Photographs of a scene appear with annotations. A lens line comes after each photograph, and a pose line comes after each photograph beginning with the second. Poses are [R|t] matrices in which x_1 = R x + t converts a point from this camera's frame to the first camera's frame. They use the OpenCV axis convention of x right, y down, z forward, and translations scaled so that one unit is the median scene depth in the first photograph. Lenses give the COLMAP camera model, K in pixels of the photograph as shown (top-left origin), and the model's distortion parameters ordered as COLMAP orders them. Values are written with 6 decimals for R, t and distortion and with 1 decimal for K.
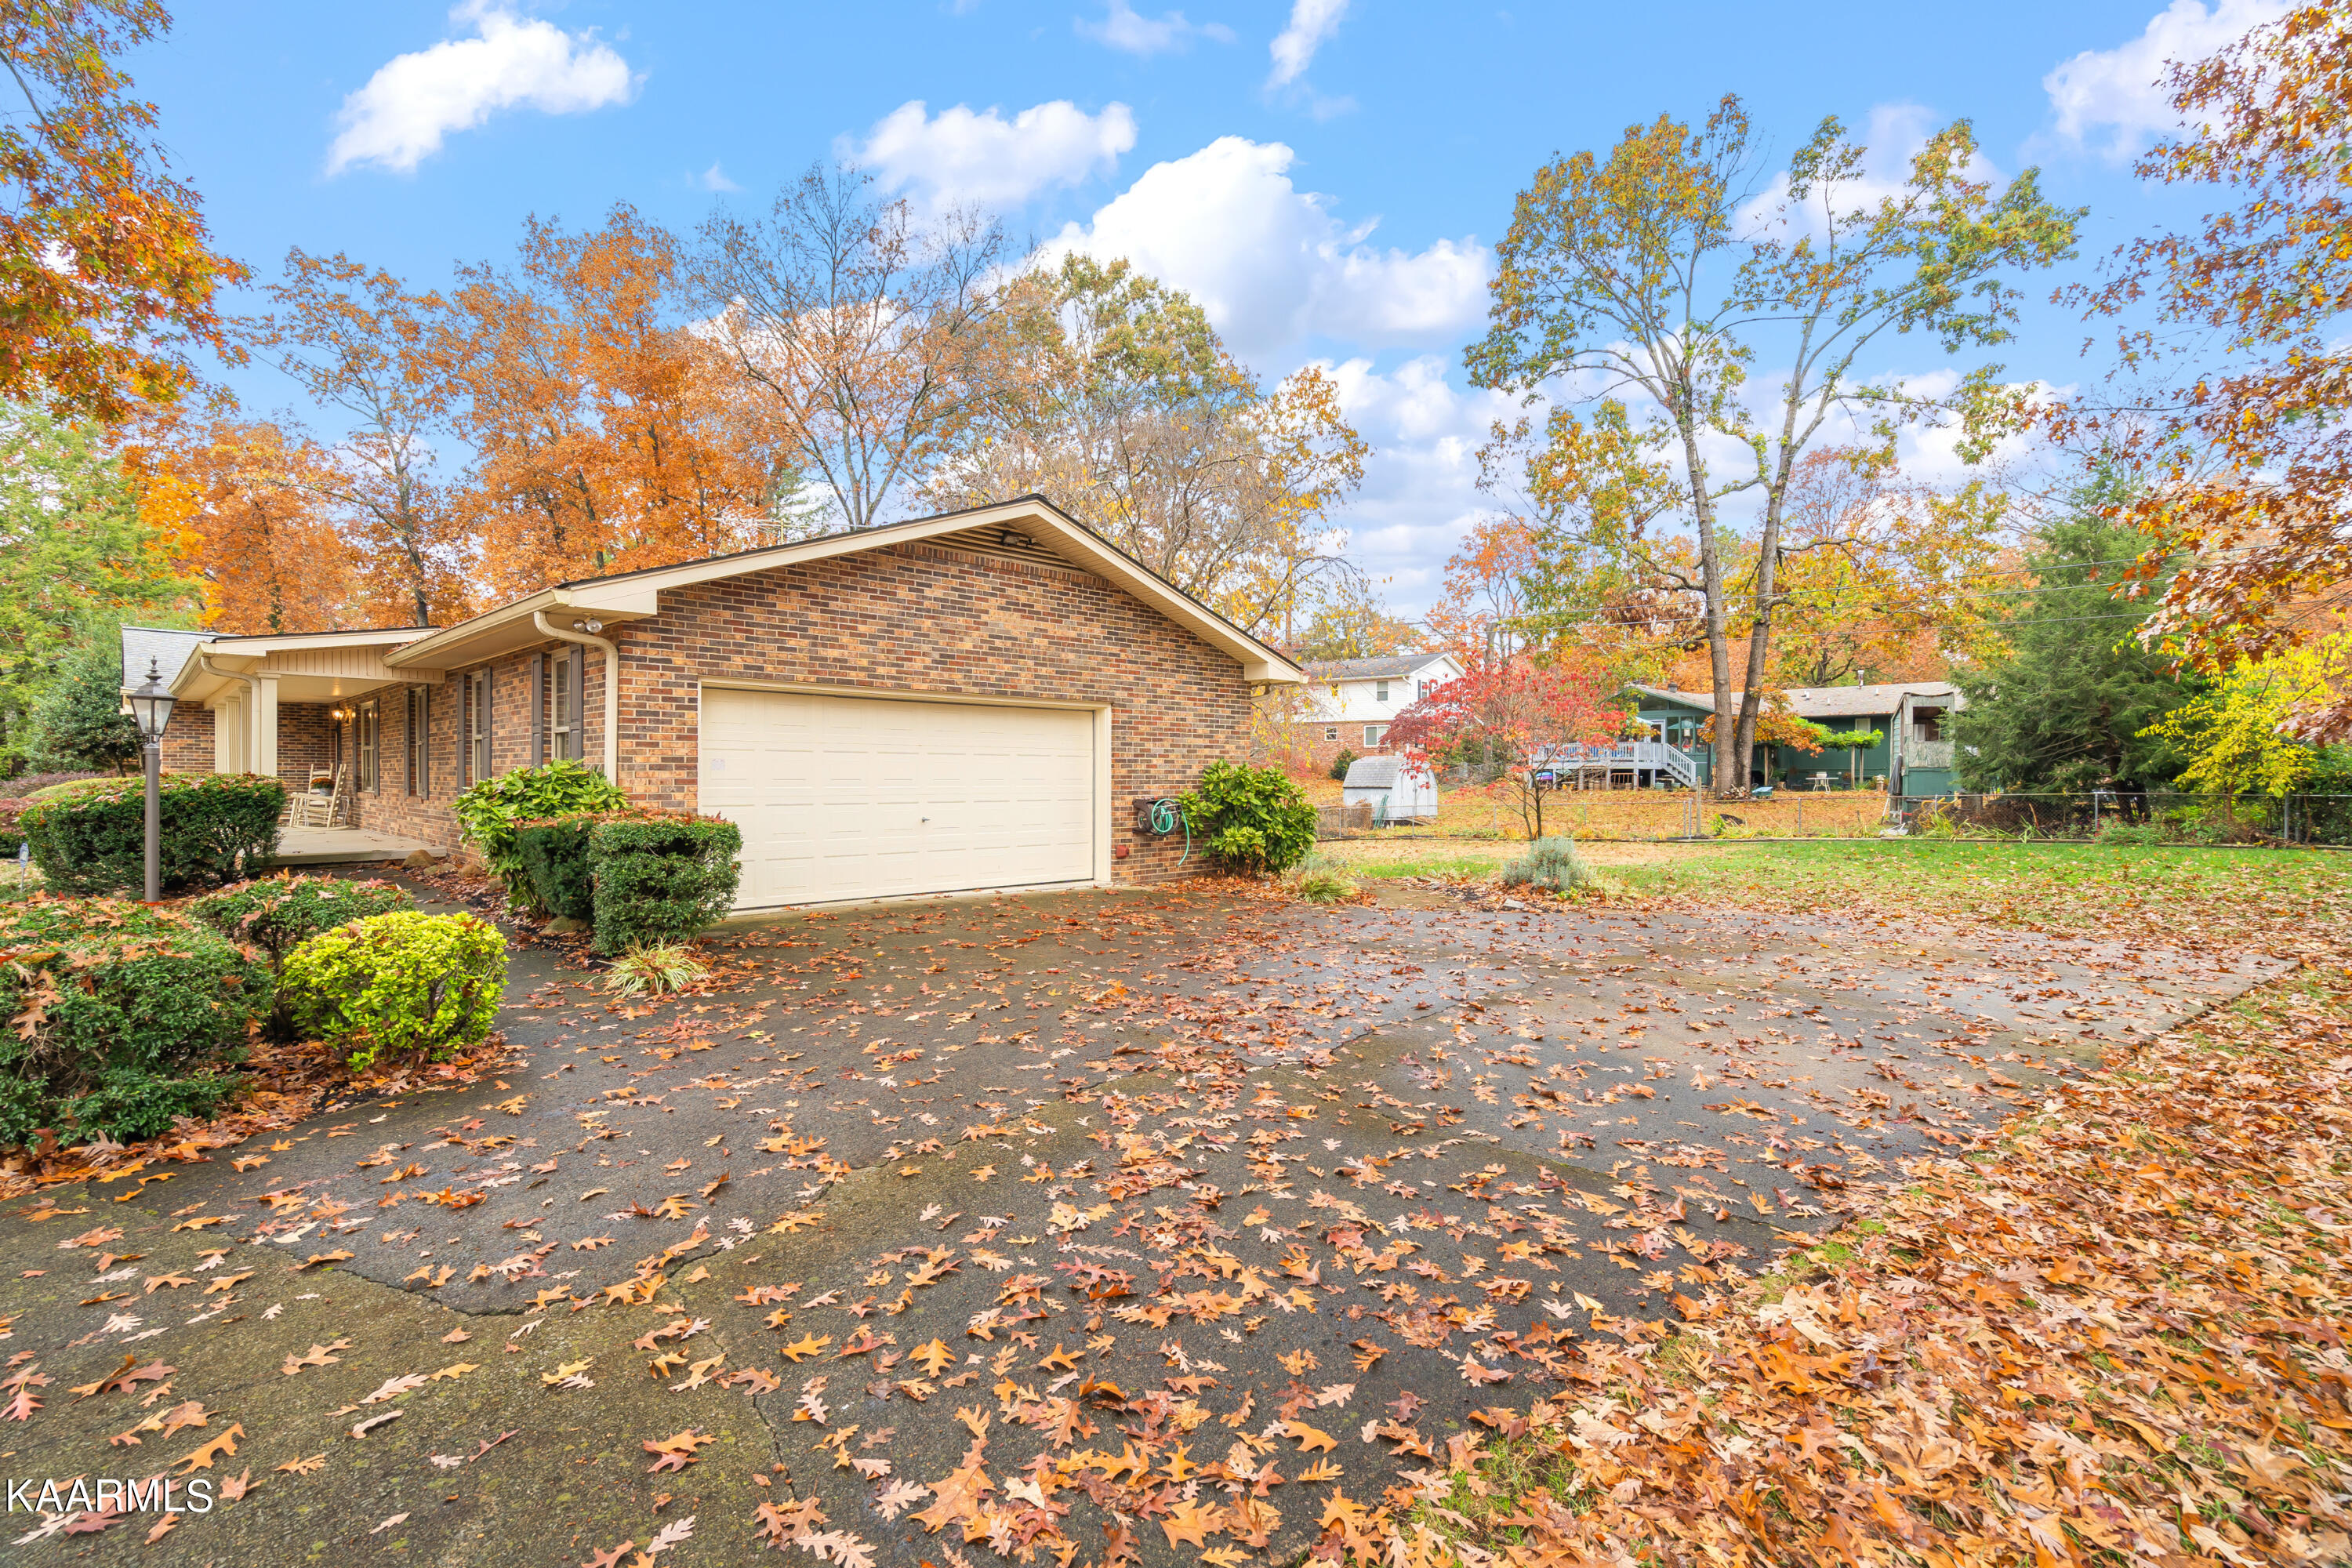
lens RADIAL K [[1077.1, 0, 1166.1], [0, 1077.1, 777.8], [0, 0, 1]] dist [-0.005945, 0.002776]
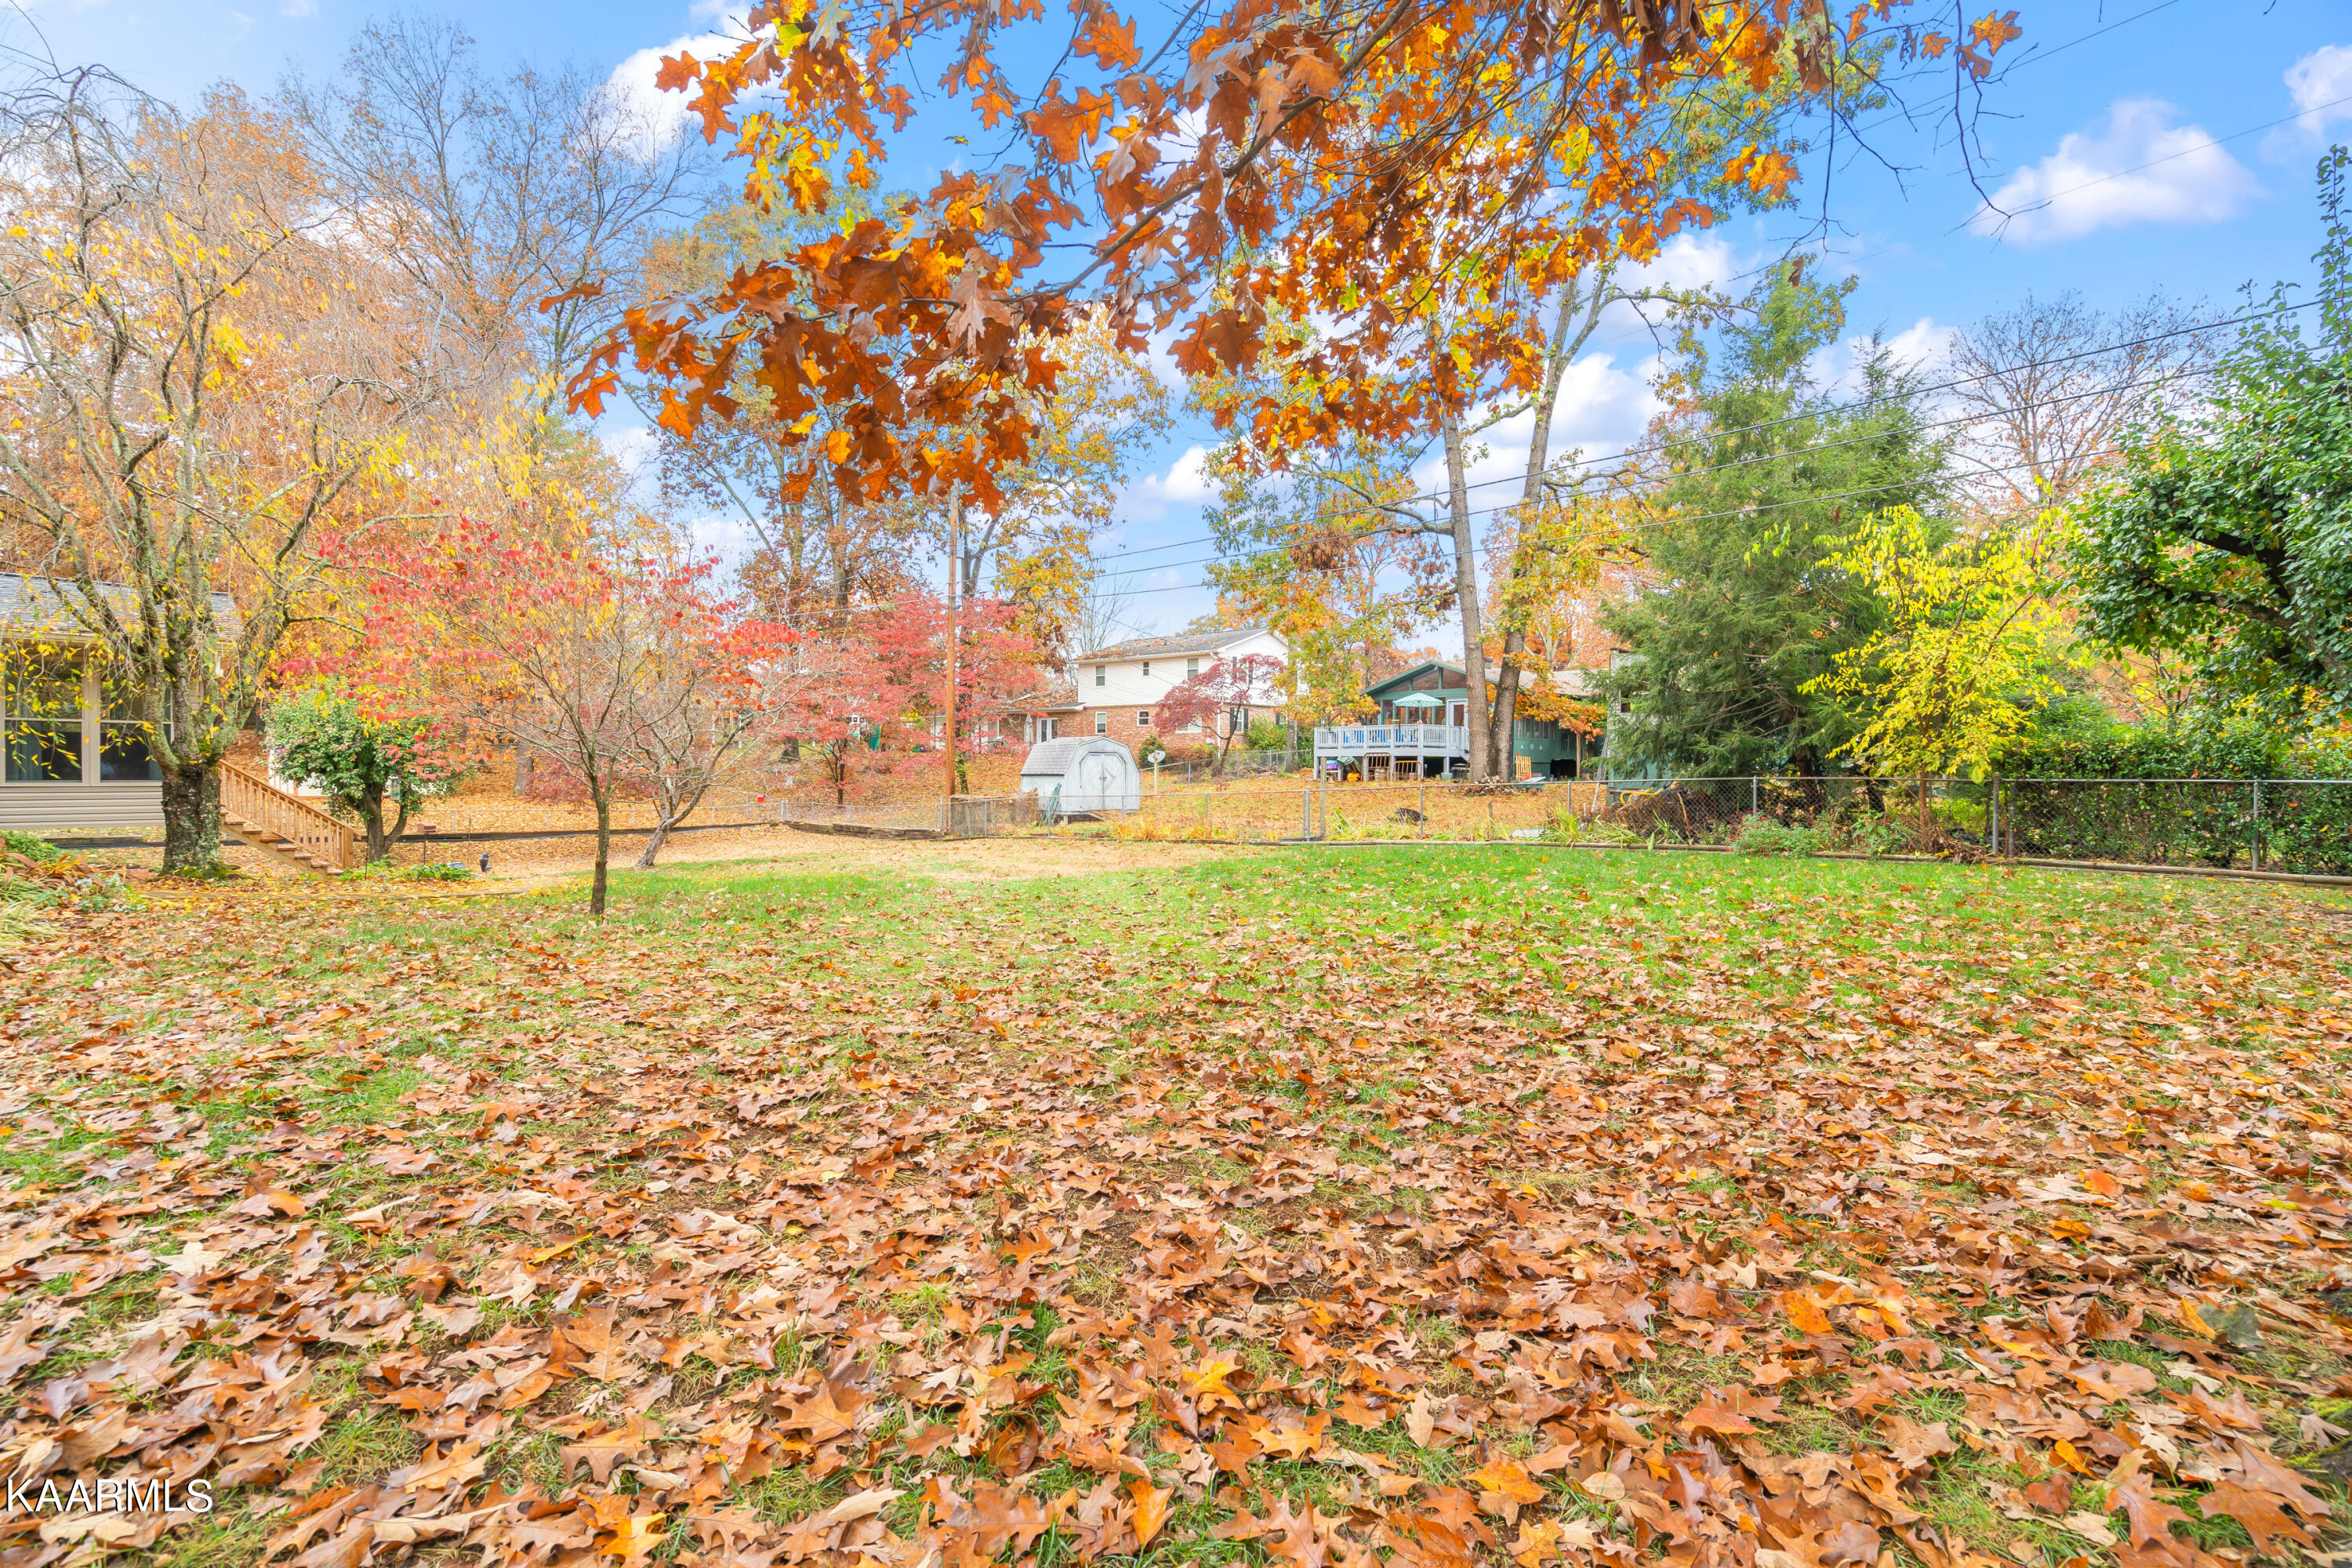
lens RADIAL K [[1077.1, 0, 1186.0], [0, 1077.1, 782.6], [0, 0, 1]] dist [-0.005945, 0.002776]
pose [[0.999848, 0.005385, 0.016570, 0.287020], [-0.005531, 0.999946, 0.008775, 0.007657], [-0.016522, -0.008865, 0.999824, 0.188860]]
